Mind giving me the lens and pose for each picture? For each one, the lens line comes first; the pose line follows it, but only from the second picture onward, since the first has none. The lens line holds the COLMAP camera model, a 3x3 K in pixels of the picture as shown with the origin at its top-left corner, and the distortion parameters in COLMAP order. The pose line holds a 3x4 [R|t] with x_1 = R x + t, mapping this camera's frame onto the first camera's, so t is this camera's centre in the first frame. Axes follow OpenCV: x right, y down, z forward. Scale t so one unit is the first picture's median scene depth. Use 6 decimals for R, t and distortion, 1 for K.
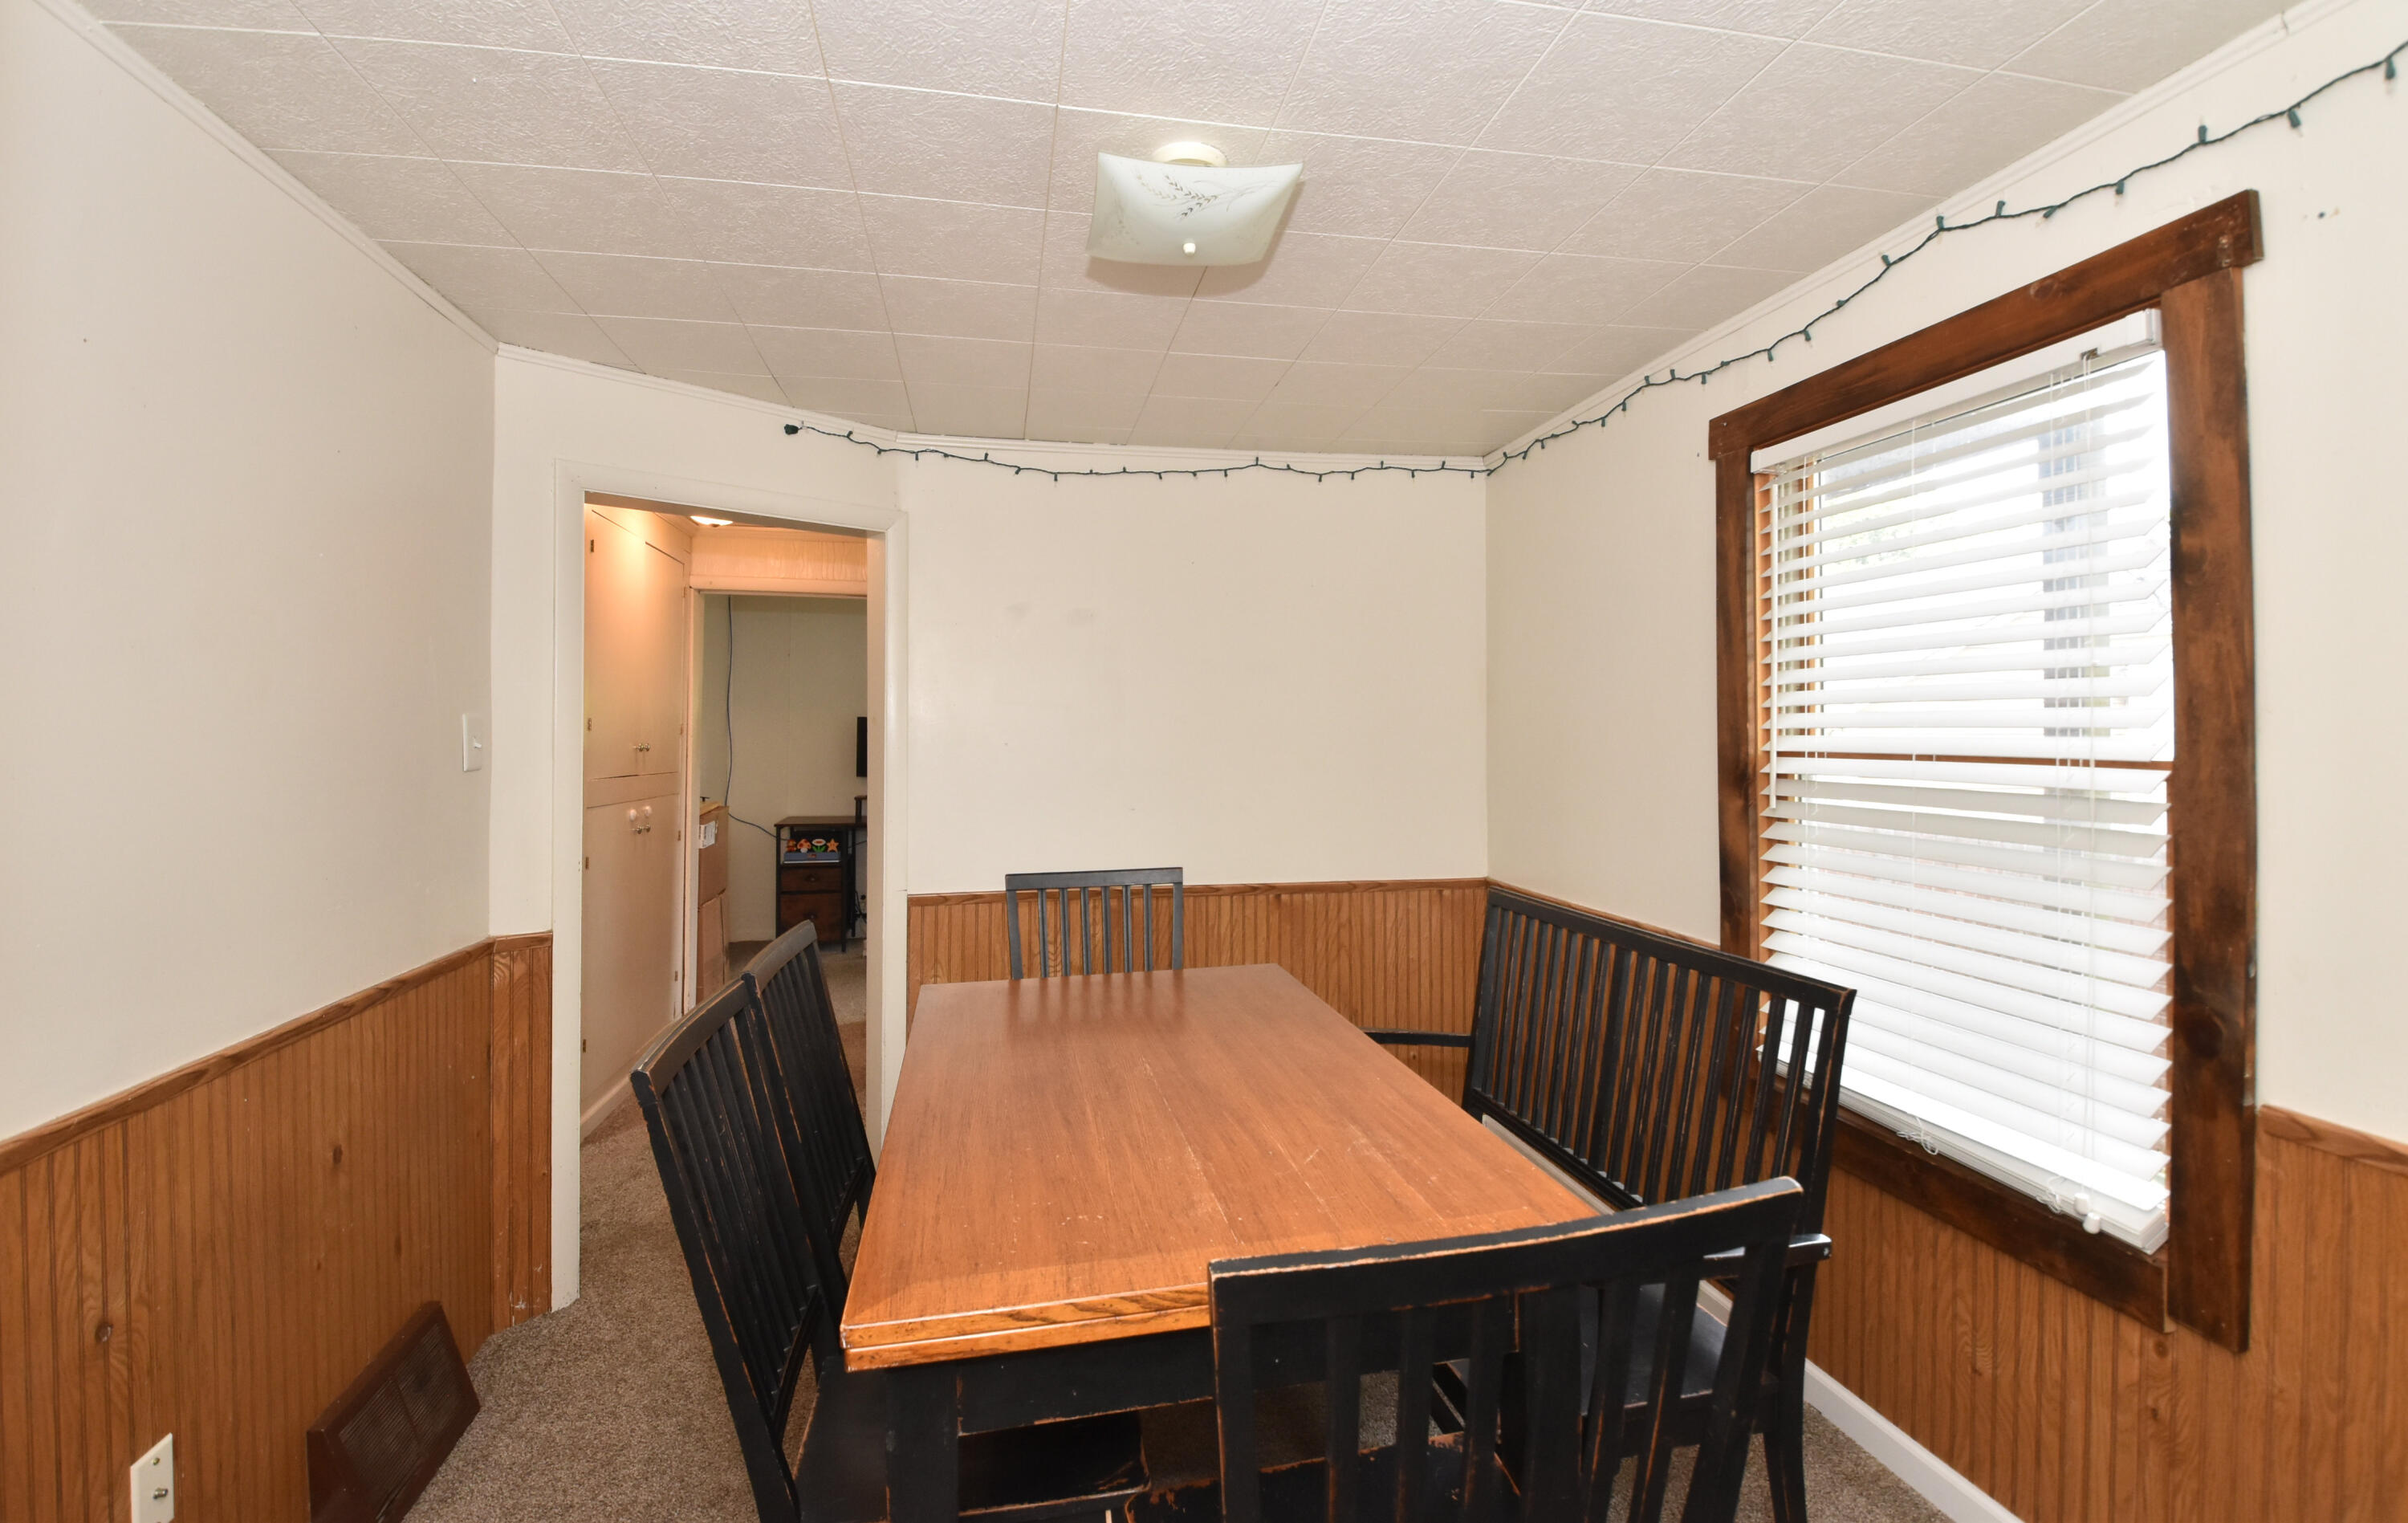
lens RADIAL K [[1045.5, 0, 1196.1], [0, 1045.5, 724.7], [0, 0, 1]] dist [-0.012261, -0.000613]
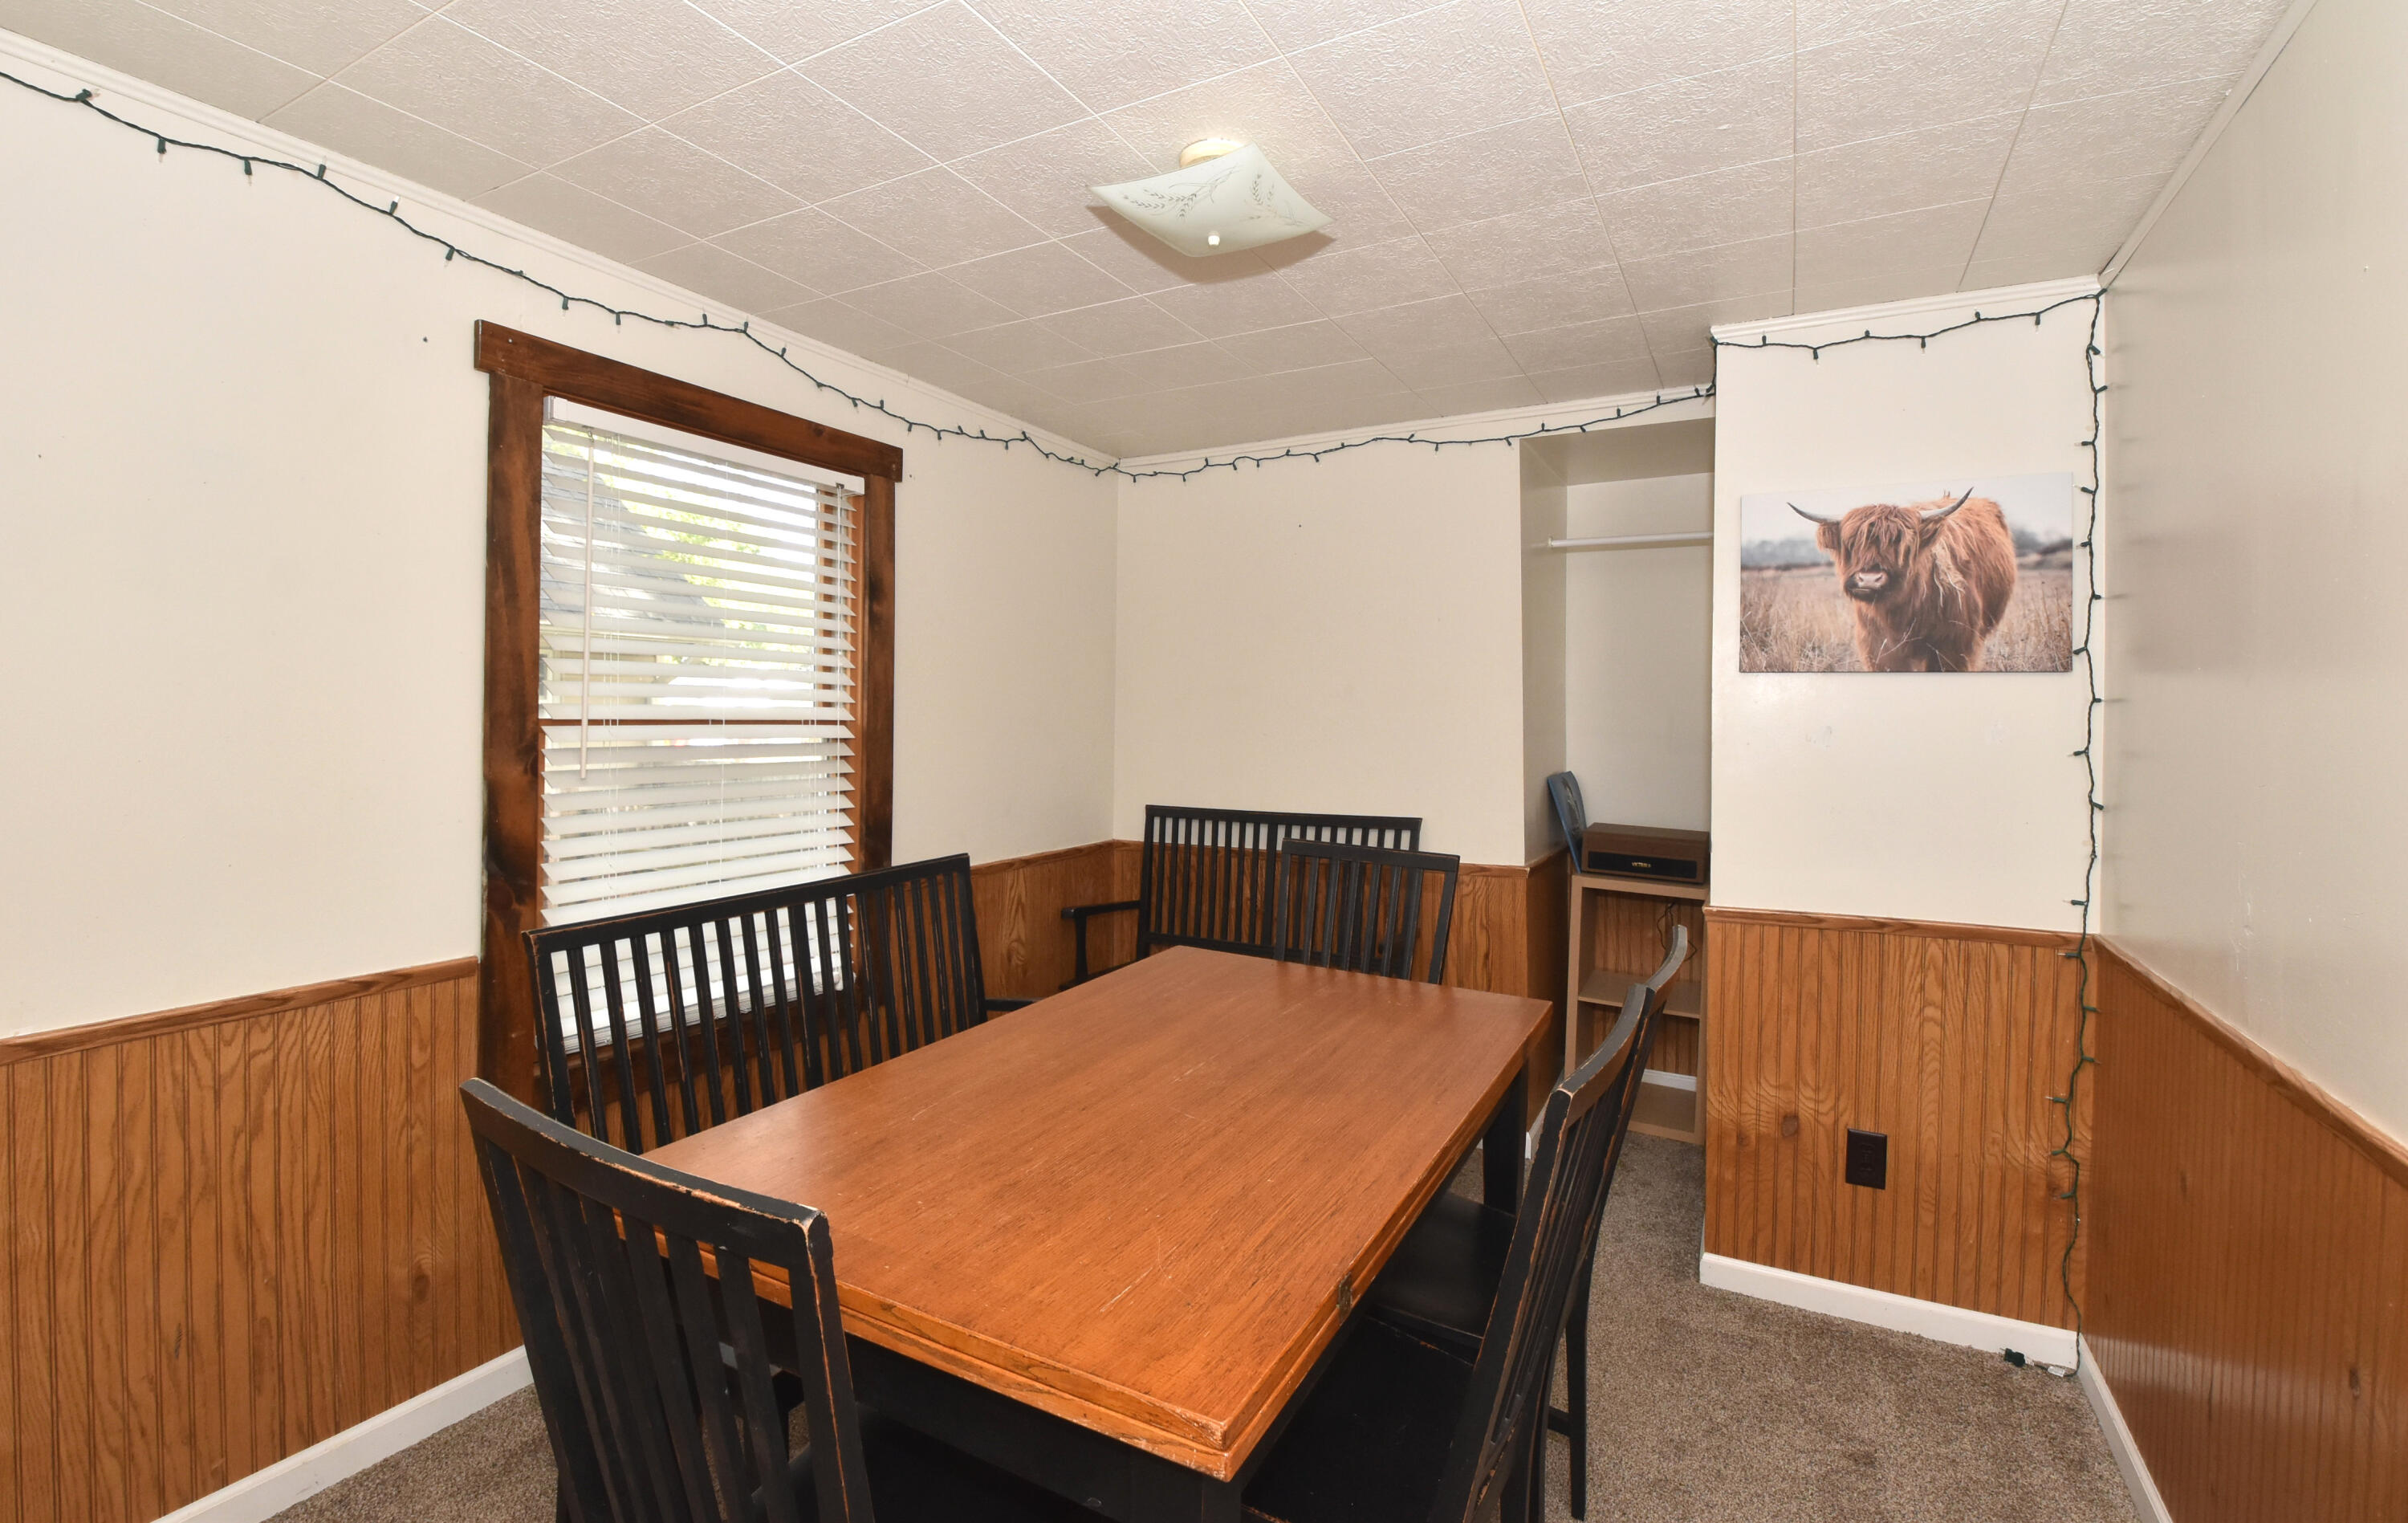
lens RADIAL K [[1045.5, 0, 1196.1], [0, 1045.5, 724.7], [0, 0, 1]] dist [-0.012261, -0.000613]
pose [[-0.756323, -0.028055, 0.653596, -0.599935], [-0.025831, 0.999582, 0.013016, 0.002668], [-0.653688, -0.007039, -0.756731, 1.565687]]
